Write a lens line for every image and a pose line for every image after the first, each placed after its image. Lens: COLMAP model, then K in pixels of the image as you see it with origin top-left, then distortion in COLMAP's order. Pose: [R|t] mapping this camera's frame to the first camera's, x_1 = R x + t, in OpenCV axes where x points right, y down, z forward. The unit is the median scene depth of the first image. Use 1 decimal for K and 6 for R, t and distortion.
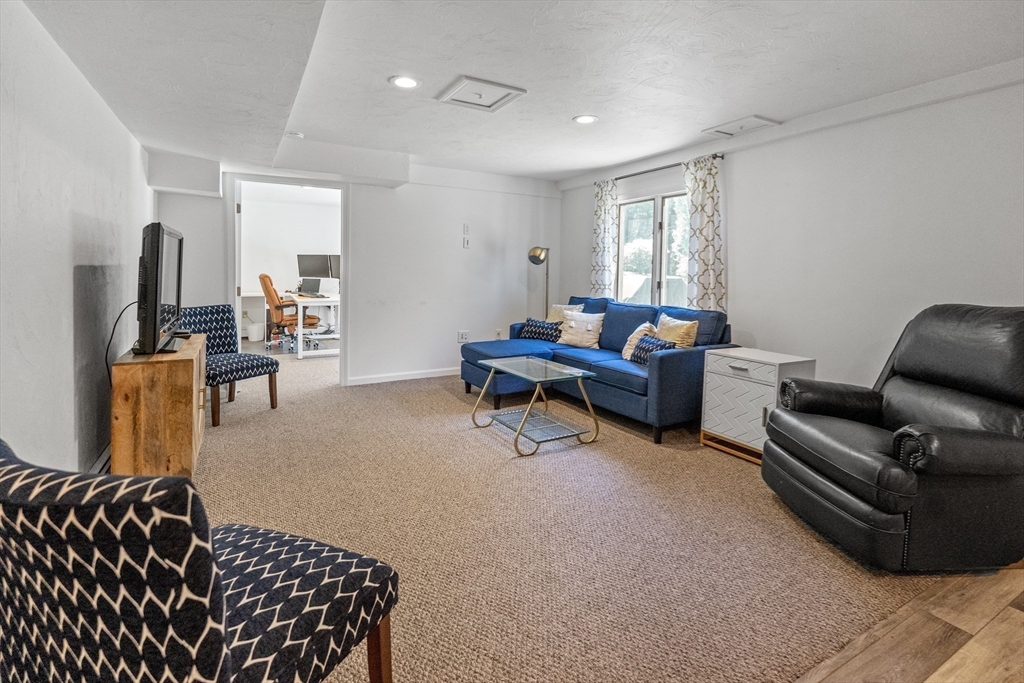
lens RADIAL K [[479.8, 0, 505.1], [0, 479.8, 287.9], [0, 0, 1]] dist [-0.005056, 0.001446]
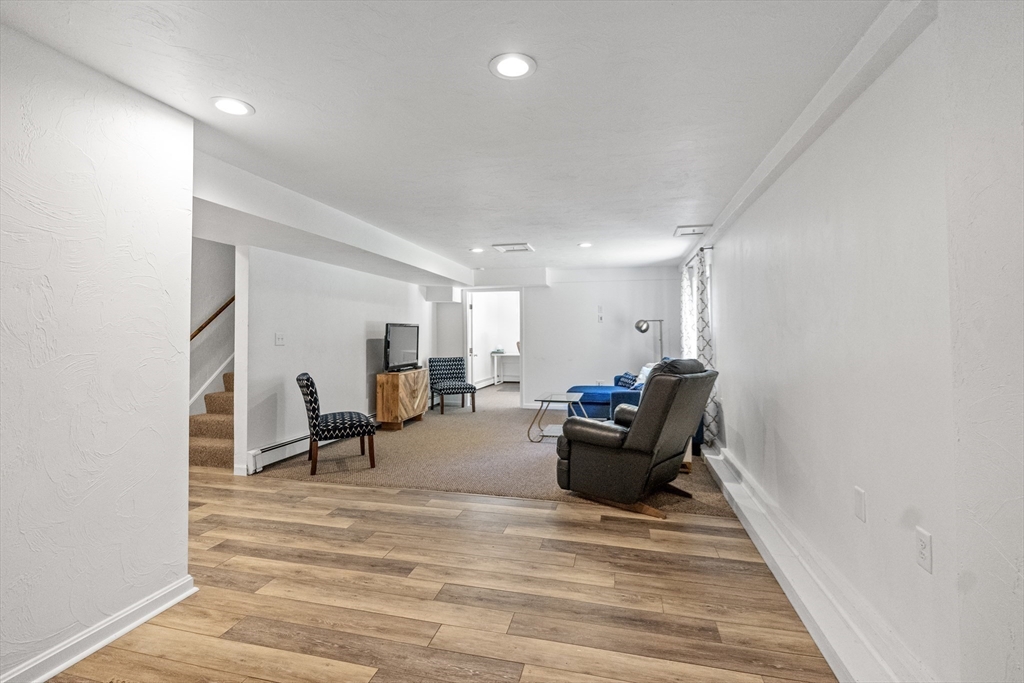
lens RADIAL K [[479.8, 0, 517.2], [0, 479.8, 339.4], [0, 0, 1]] dist [-0.005056, 0.001446]
pose [[0.732359, -0.008238, -0.680869, 0.727019], [-0.013539, 0.999553, -0.026657, 0.009239], [0.680784, 0.028741, 0.731920, -0.218100]]
